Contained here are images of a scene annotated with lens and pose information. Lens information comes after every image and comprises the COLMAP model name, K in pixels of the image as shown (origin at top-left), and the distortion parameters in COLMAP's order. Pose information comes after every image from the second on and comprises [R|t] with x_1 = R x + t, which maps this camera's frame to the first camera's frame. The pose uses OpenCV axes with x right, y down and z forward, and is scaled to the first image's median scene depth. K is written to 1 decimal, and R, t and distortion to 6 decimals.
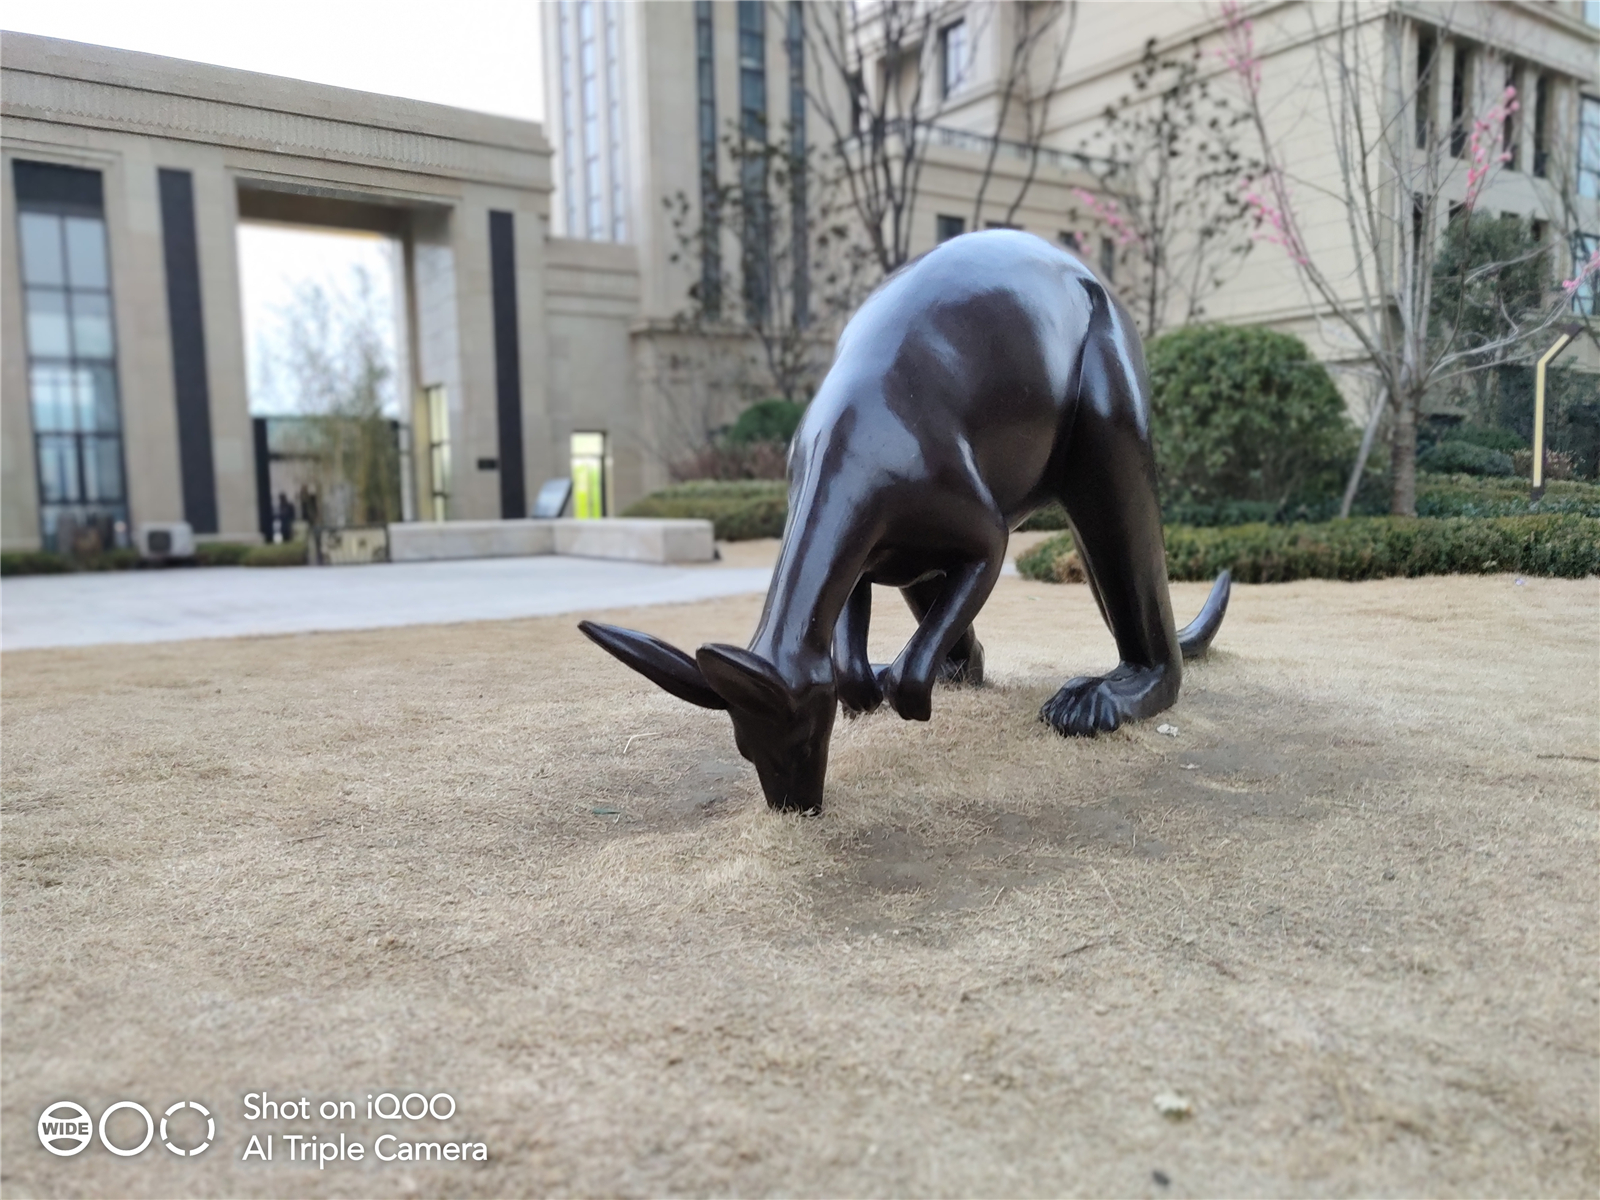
lens RADIAL K [[1199.6, 0, 807.4], [0, 1199.6, 602.1], [0, 0, 1]] dist [0.046550, -0.018649]
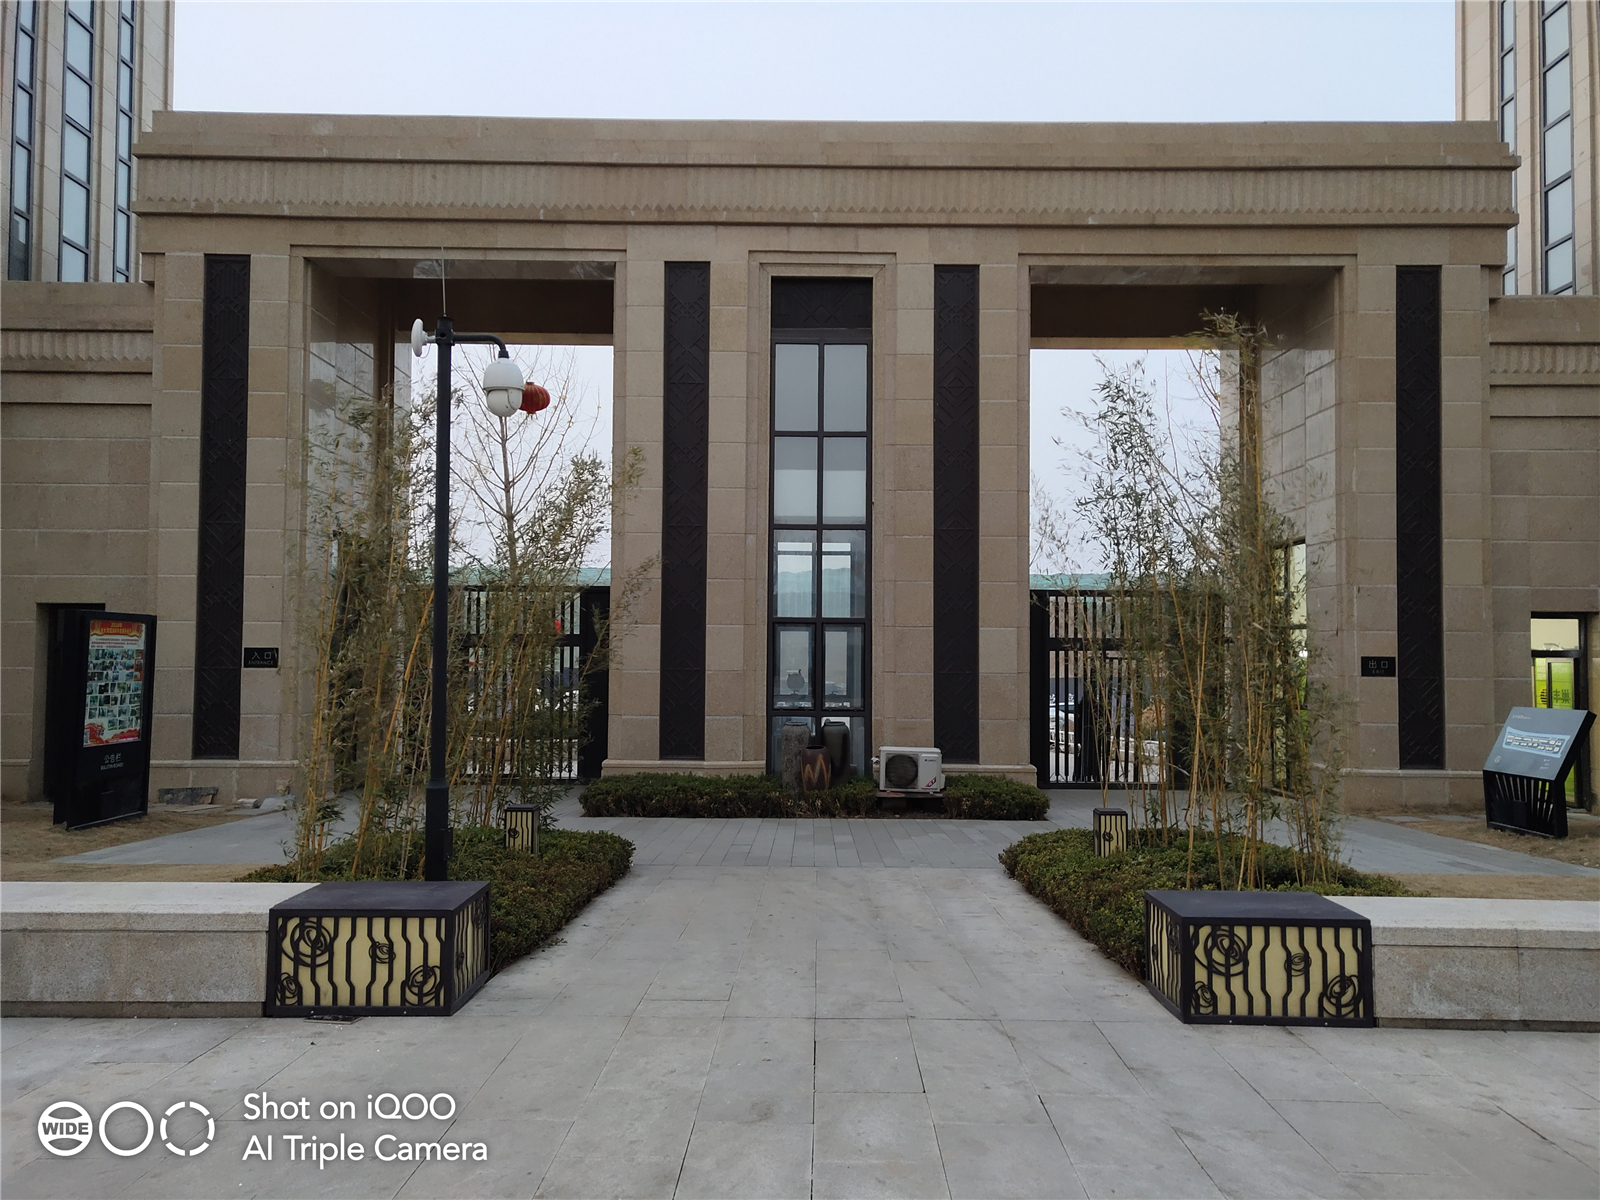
lens RADIAL K [[1199.6, 0, 802.7], [0, 1199.6, 608.3], [0, 0, 1]] dist [0.046550, -0.018649]
pose [[0.816497, -0.003118, -0.577341, -0.171895], [-0.077544, 0.990333, -0.115014, -0.057764], [0.572118, 0.138678, 0.808362, 0.378663]]
